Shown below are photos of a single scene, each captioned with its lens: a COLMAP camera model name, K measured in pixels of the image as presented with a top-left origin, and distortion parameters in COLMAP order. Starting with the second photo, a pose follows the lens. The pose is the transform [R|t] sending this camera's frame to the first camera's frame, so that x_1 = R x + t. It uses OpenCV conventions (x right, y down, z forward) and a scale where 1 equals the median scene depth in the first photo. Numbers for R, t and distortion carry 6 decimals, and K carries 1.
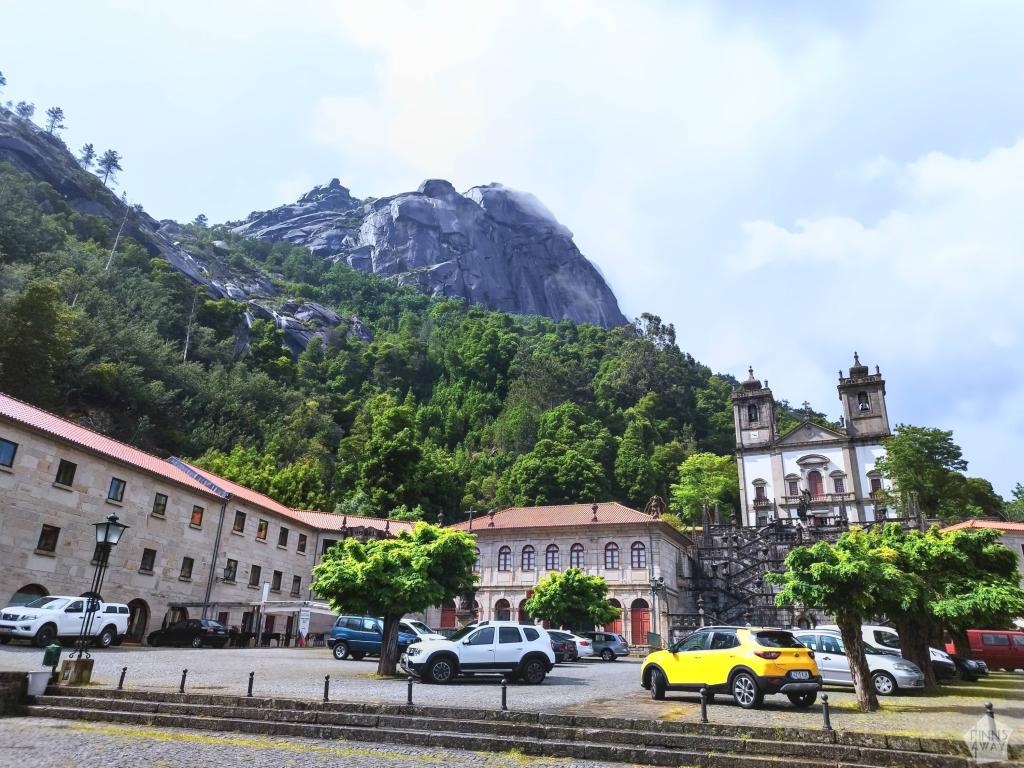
lens RADIAL K [[650.1, 0, 512.0], [0, 650.1, 384.0], [0, 0, 1]] dist [0.003581, -0.001534]
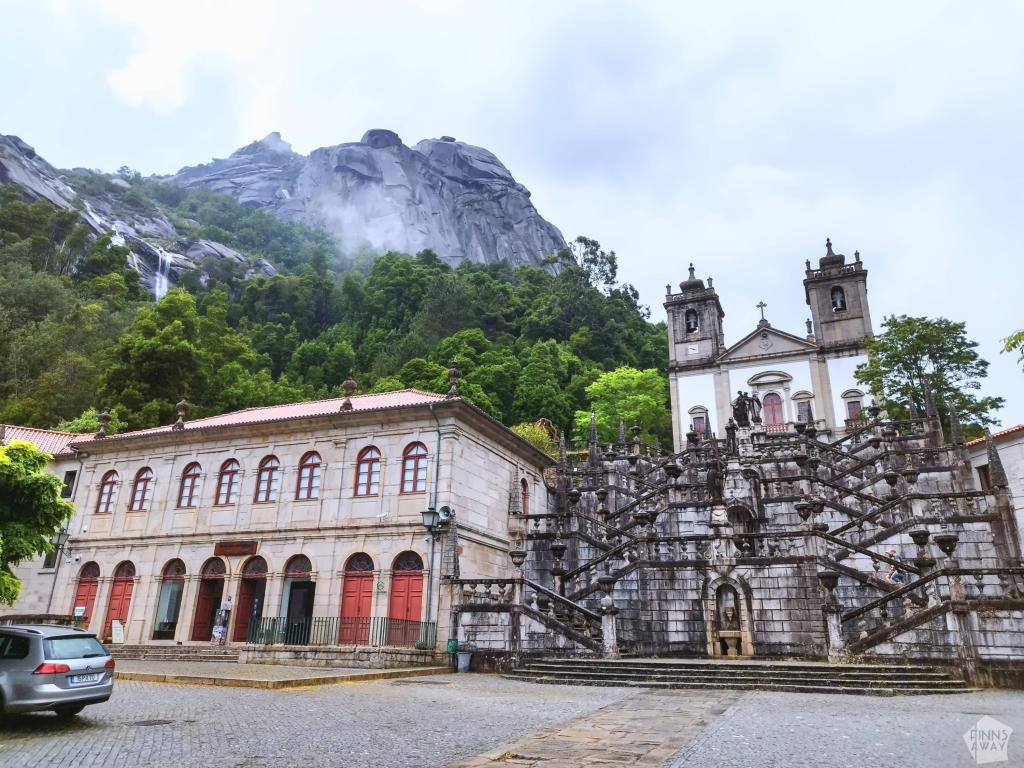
lens RADIAL K [[645.0, 0, 512.0], [0, 645.0, 384.0], [0, 0, 1]] dist [0.006366, 0.001297]
pose [[0.999333, -0.000873, 0.036504, 0.141331], [0.000061, 0.999753, 0.022245, 0.103829], [-0.036514, -0.022228, 0.999086, 0.273927]]
